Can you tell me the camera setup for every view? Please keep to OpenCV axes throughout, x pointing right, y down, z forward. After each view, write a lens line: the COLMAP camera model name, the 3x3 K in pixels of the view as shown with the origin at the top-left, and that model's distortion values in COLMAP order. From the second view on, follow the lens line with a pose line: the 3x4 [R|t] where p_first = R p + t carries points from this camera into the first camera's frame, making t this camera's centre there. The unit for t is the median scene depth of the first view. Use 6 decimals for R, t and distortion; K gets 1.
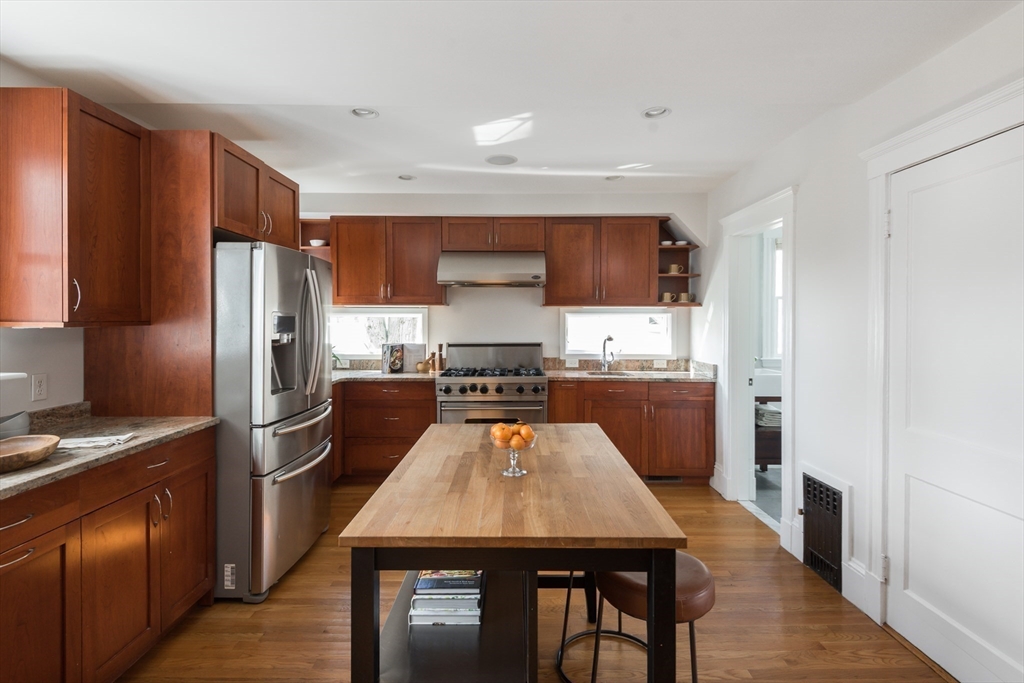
lens RADIAL K [[518.3, 0, 512.0], [0, 518.3, 341.5], [0, 0, 1]] dist [0.026385, -0.030157]
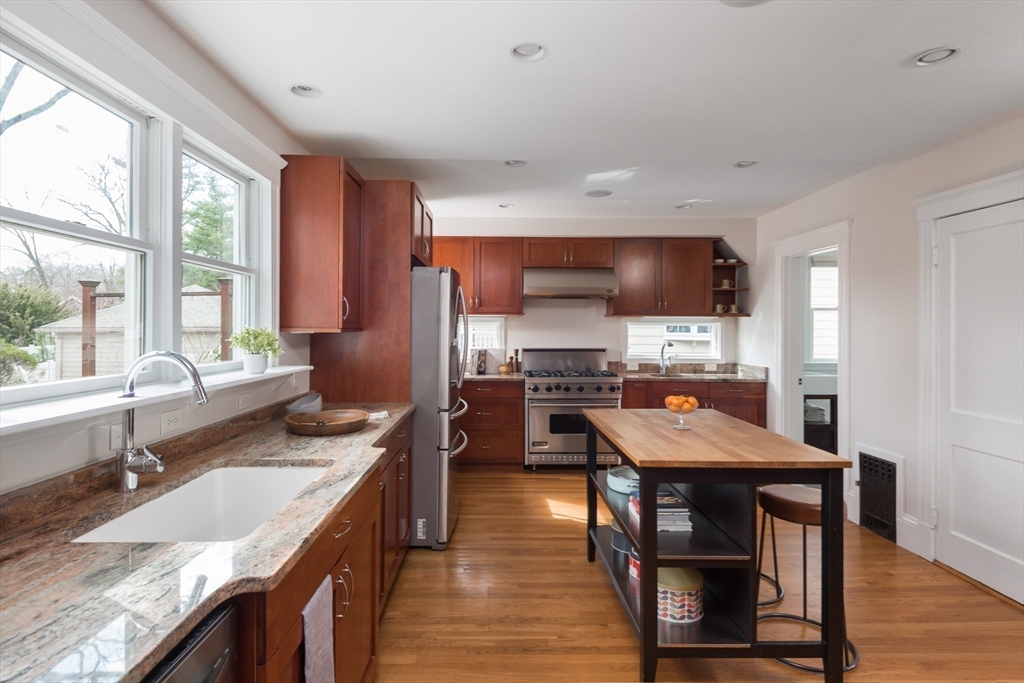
lens RADIAL K [[519.9, 0, 512.0], [0, 519.9, 341.5], [0, 0, 1]] dist [-0.000232, -0.019471]
pose [[0.999993, 0.002032, 0.003206, -0.177415], [-0.001979, 0.999865, -0.016282, 0.007597], [-0.003239, 0.016275, 0.999862, -0.150146]]
